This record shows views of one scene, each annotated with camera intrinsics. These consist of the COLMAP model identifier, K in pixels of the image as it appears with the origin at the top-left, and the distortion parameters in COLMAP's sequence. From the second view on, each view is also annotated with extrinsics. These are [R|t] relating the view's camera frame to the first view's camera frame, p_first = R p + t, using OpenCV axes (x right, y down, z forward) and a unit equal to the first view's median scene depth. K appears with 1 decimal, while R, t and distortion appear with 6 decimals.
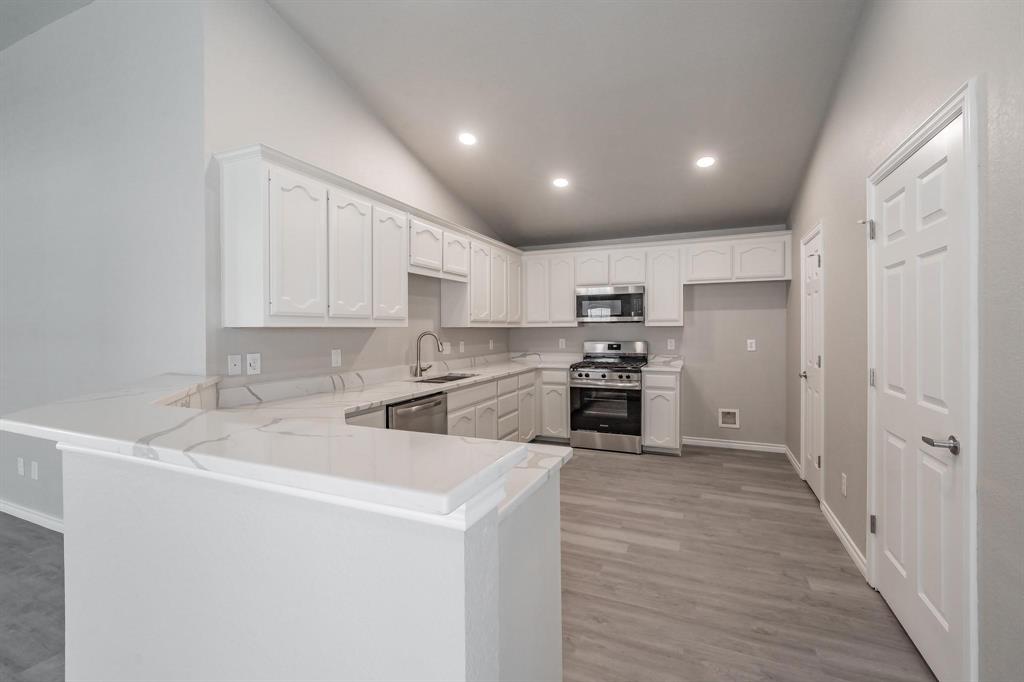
lens RADIAL K [[442.0, 0, 471.4], [0, 442.0, 329.3], [0, 0, 1]] dist [0.000227, -0.000268]
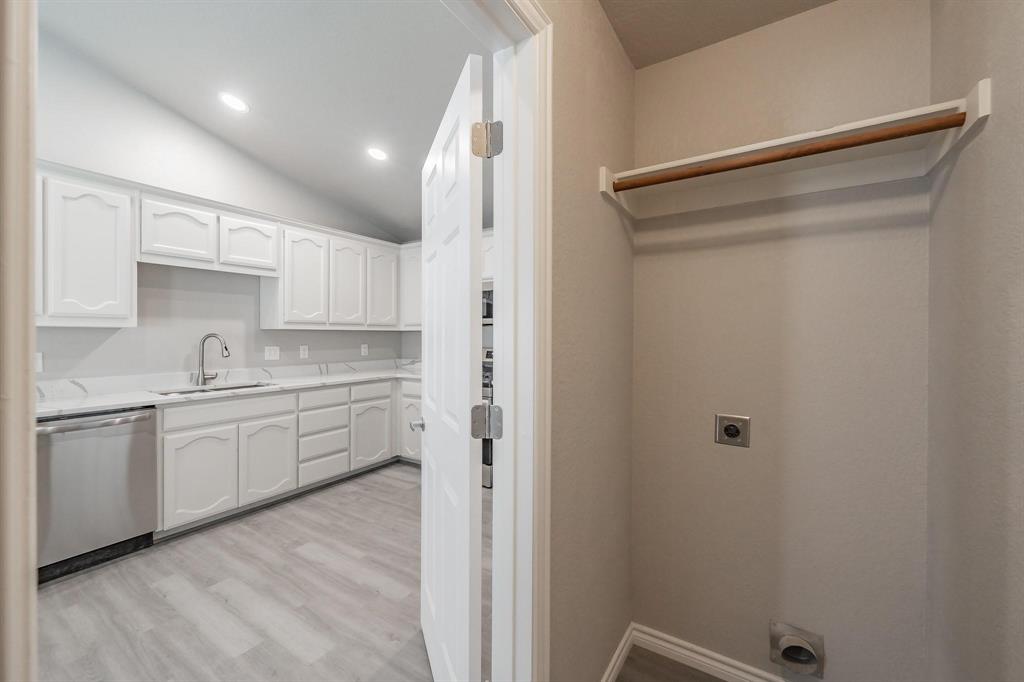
lens RADIAL K [[415.2, 0, 472.5], [0, 415.2, 336.2], [0, 0, 1]] dist [-0.000252, -0.000012]
pose [[0.988731, 0.008114, -0.149480, 0.504489], [-0.007802, 0.999966, 0.002676, 0.004070], [0.149497, -0.001480, 0.988761, 0.265879]]
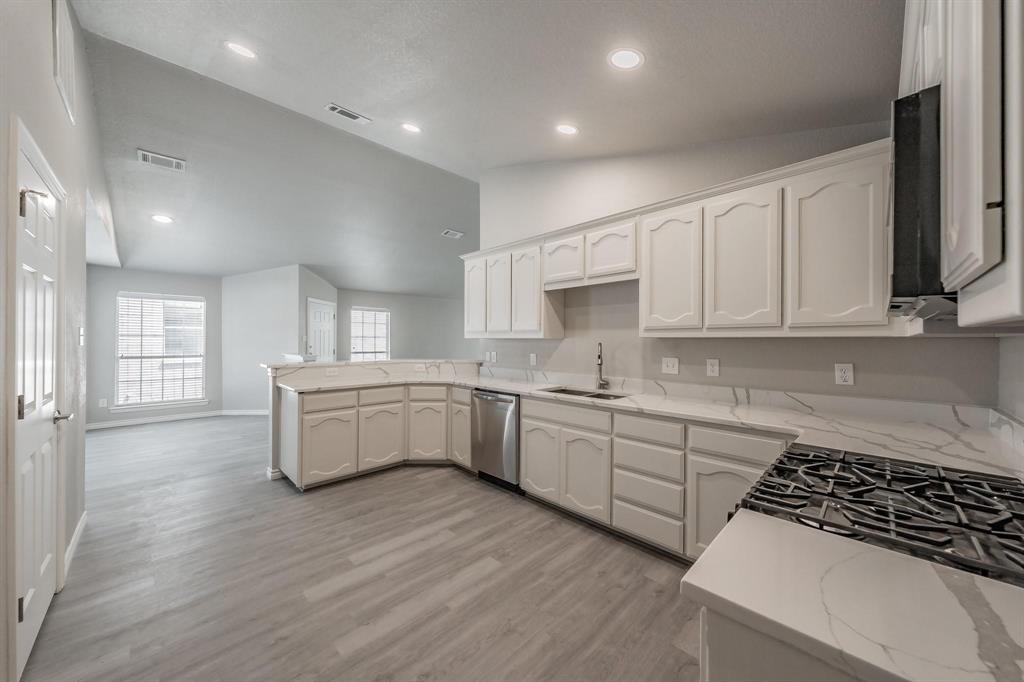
lens RADIAL K [[359.2, 0, 531.2], [0, 359.2, 338.0], [0, 0, 1]] dist [-0.000190, 0.000014]
pose [[-0.272997, -0.004450, -0.962005, 0.652398], [-0.003876, 0.999986, -0.003526, -0.001311], [0.962007, 0.002766, -0.273011, 1.027922]]
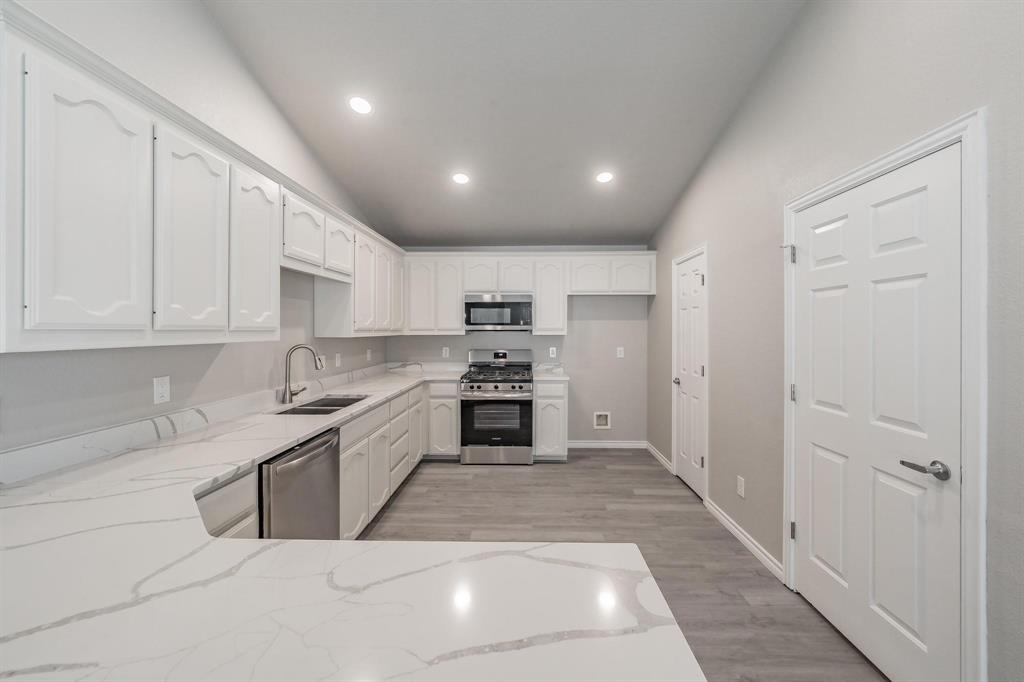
lens RADIAL K [[418.5, 0, 490.8], [0, 418.5, 328.8], [0, 0, 1]] dist [-0.001515, -0.000166]
pose [[0.916937, 0.004858, 0.399002, -0.084239], [-0.003767, 0.999987, -0.003520, -0.019989], [-0.399014, 0.001725, 0.916943, 0.188941]]
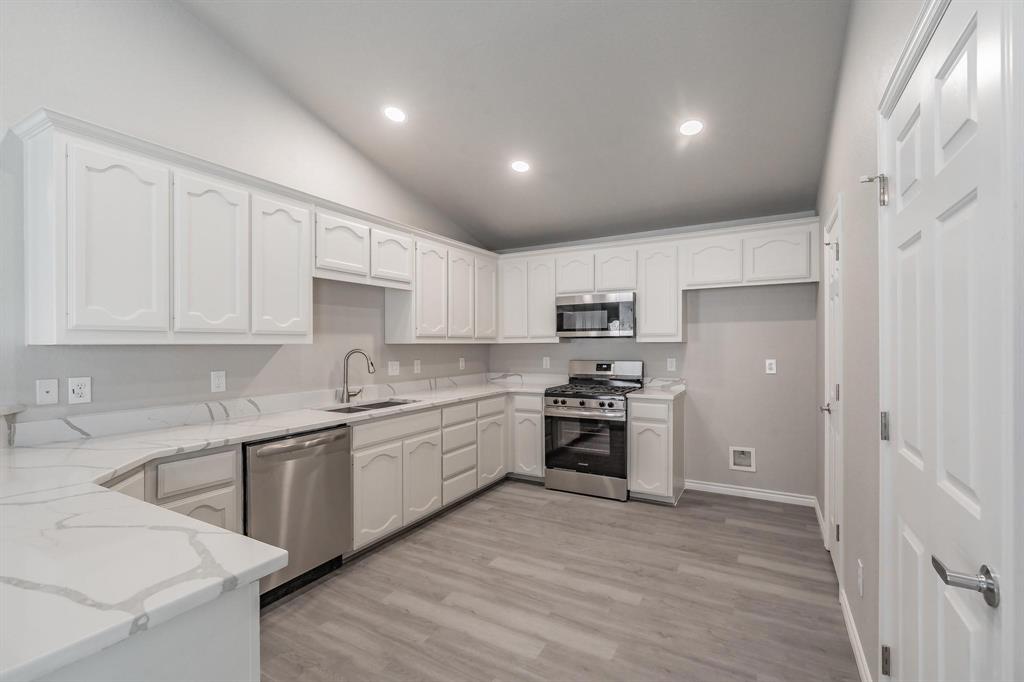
lens RADIAL K [[457.0, 0, 476.9], [0, 457.0, 343.6], [0, 0, 1]] dist [0.001712, -0.000071]
pose [[0.995871, 0.000417, -0.090778, 0.202592], [-0.000615, 0.999997, -0.002155, -0.003287], [0.090777, 0.002202, 0.995869, 0.156027]]
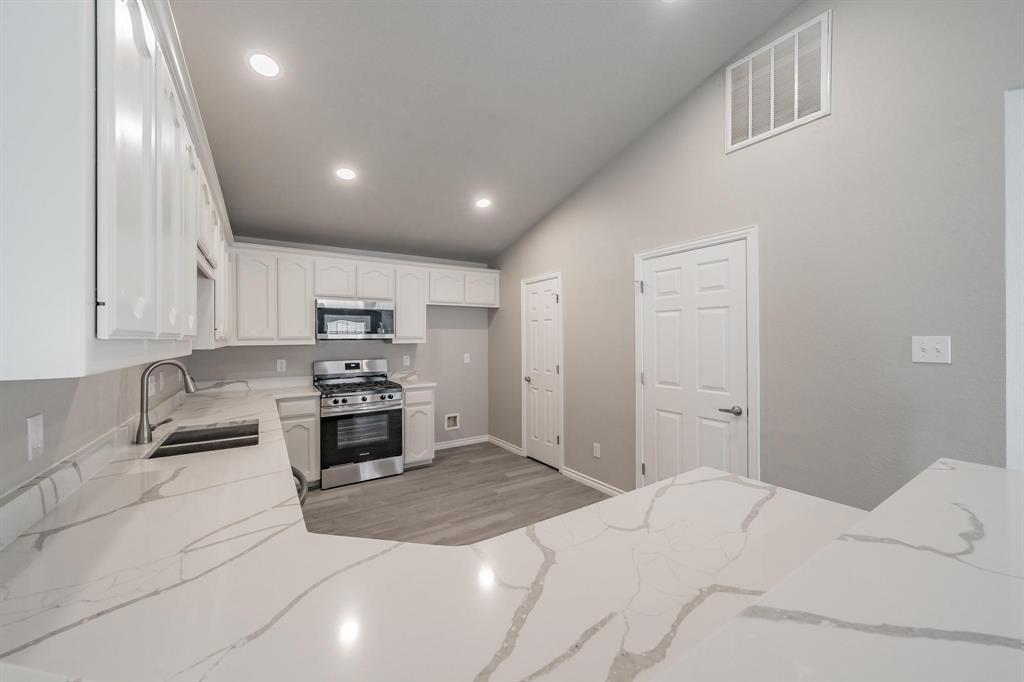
lens RADIAL K [[421.6, 0, 523.0], [0, 421.6, 335.5], [0, 0, 1]] dist [-0.000715, -0.000093]
pose [[0.479091, 0.005548, 0.877747, -0.339968], [0.003688, 0.999958, -0.008333, -0.018600], [-0.877757, 0.007230, 0.479051, 0.332826]]
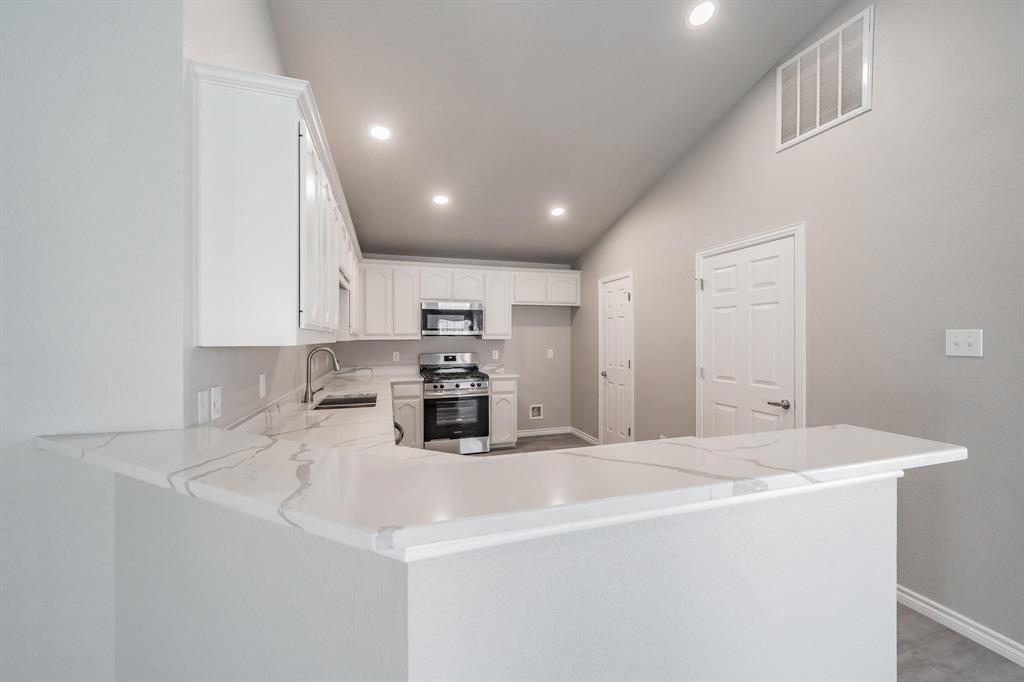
lens RADIAL K [[446.6, 0, 503.4], [0, 446.6, 336.7], [0, 0, 1]] dist [0.000620, -0.000018]
pose [[0.718403, 0.003802, 0.695617, -0.419462], [-0.000651, 0.999988, -0.004793, -0.009563], [-0.695627, 0.002991, 0.718397, 0.158788]]
